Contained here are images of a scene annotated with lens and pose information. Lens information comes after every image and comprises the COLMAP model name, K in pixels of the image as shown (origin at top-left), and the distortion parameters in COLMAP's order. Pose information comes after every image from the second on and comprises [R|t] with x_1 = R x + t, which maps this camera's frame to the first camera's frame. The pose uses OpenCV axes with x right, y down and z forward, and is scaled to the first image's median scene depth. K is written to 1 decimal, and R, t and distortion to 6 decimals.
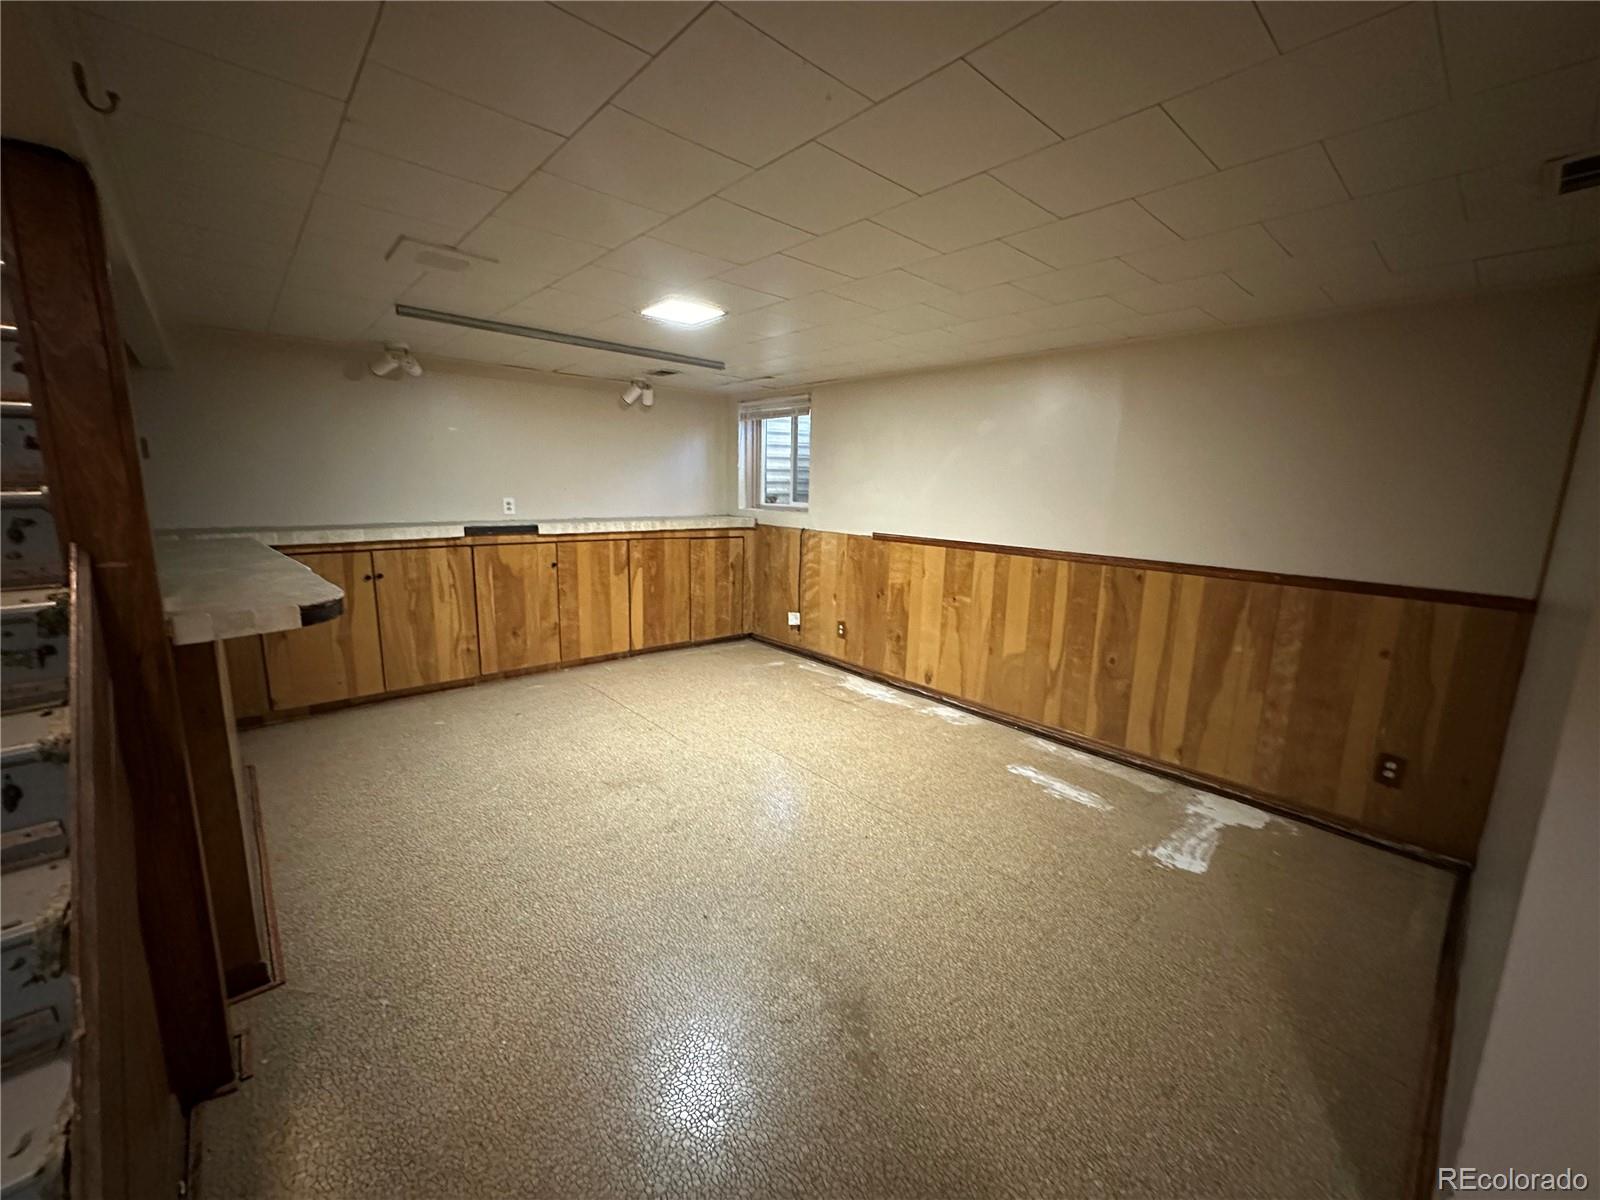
lens RADIAL K [[640.1, 0, 801.6], [0, 640.1, 598.0], [0, 0, 1]] dist [0.000671, 0.000430]
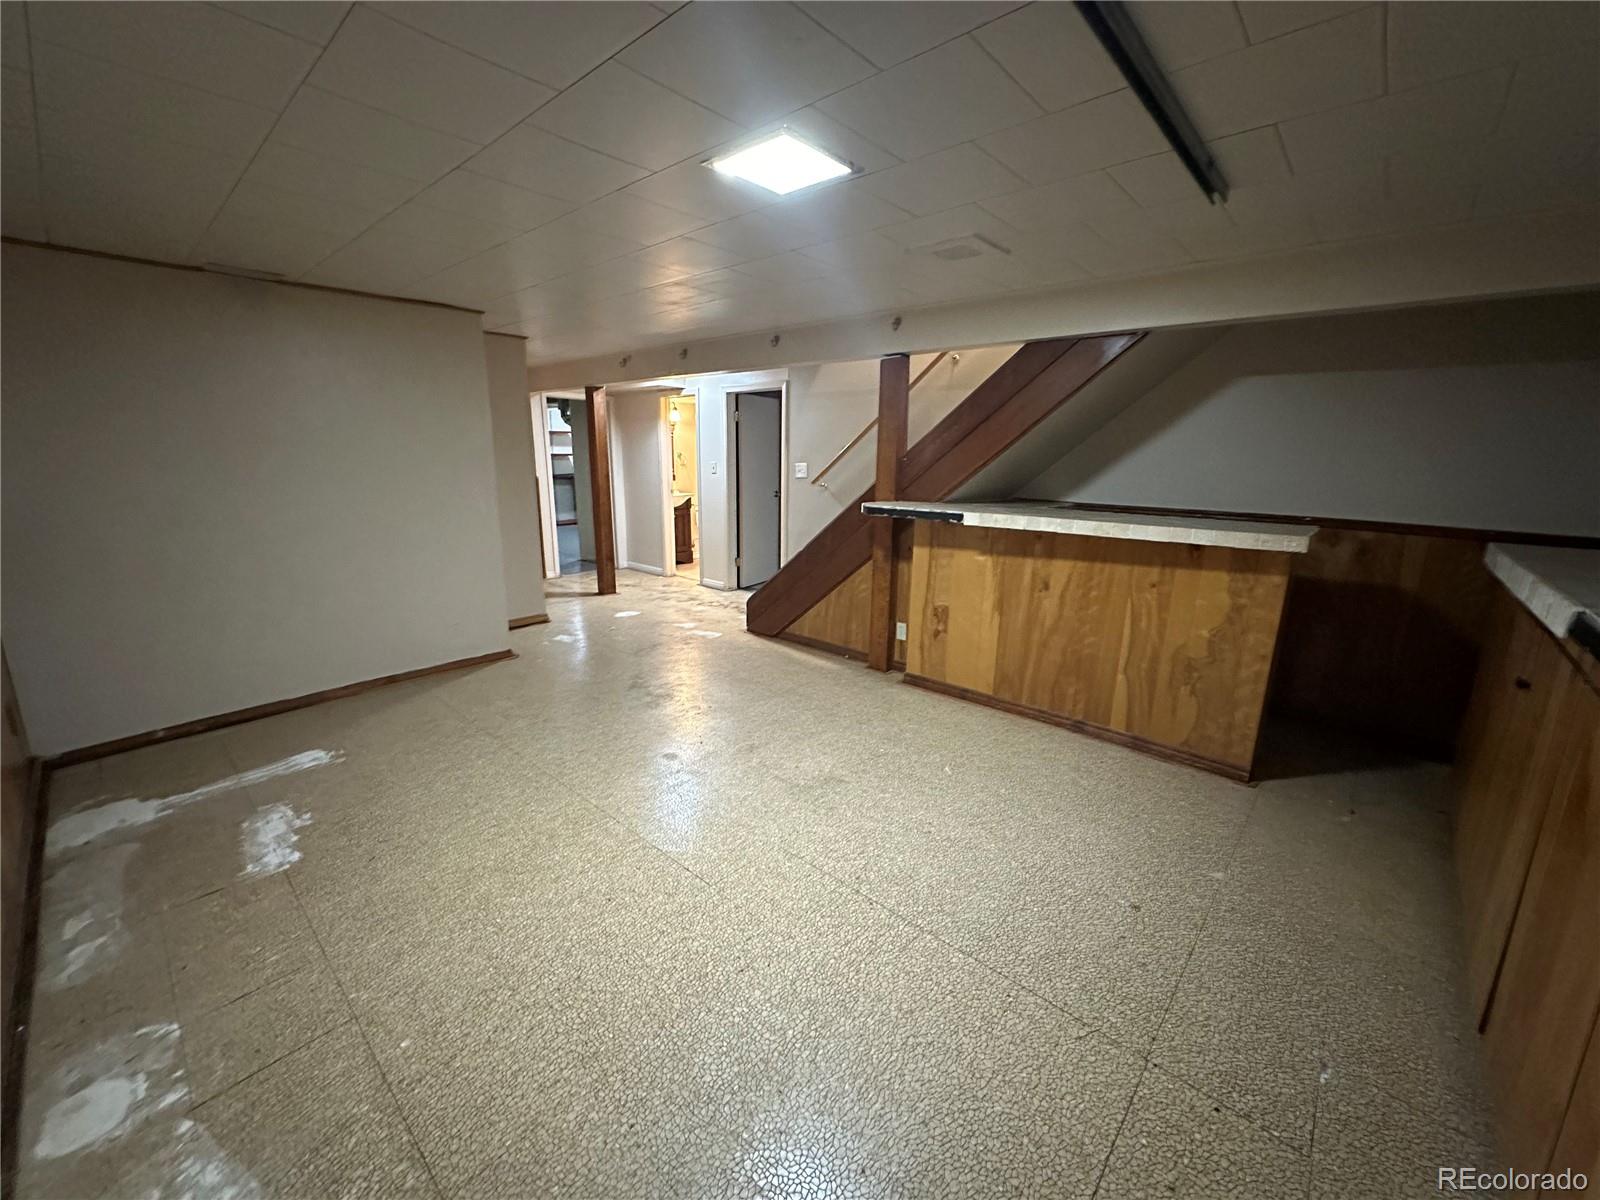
lens RADIAL K [[640.1, 0, 801.6], [0, 640.1, 598.0], [0, 0, 1]] dist [0.000671, 0.000430]
pose [[-0.993840, -0.012103, -0.110165, -0.141017], [-0.054275, 0.919816, 0.388577, -0.306077], [0.096629, 0.392163, -0.914807, 1.720459]]
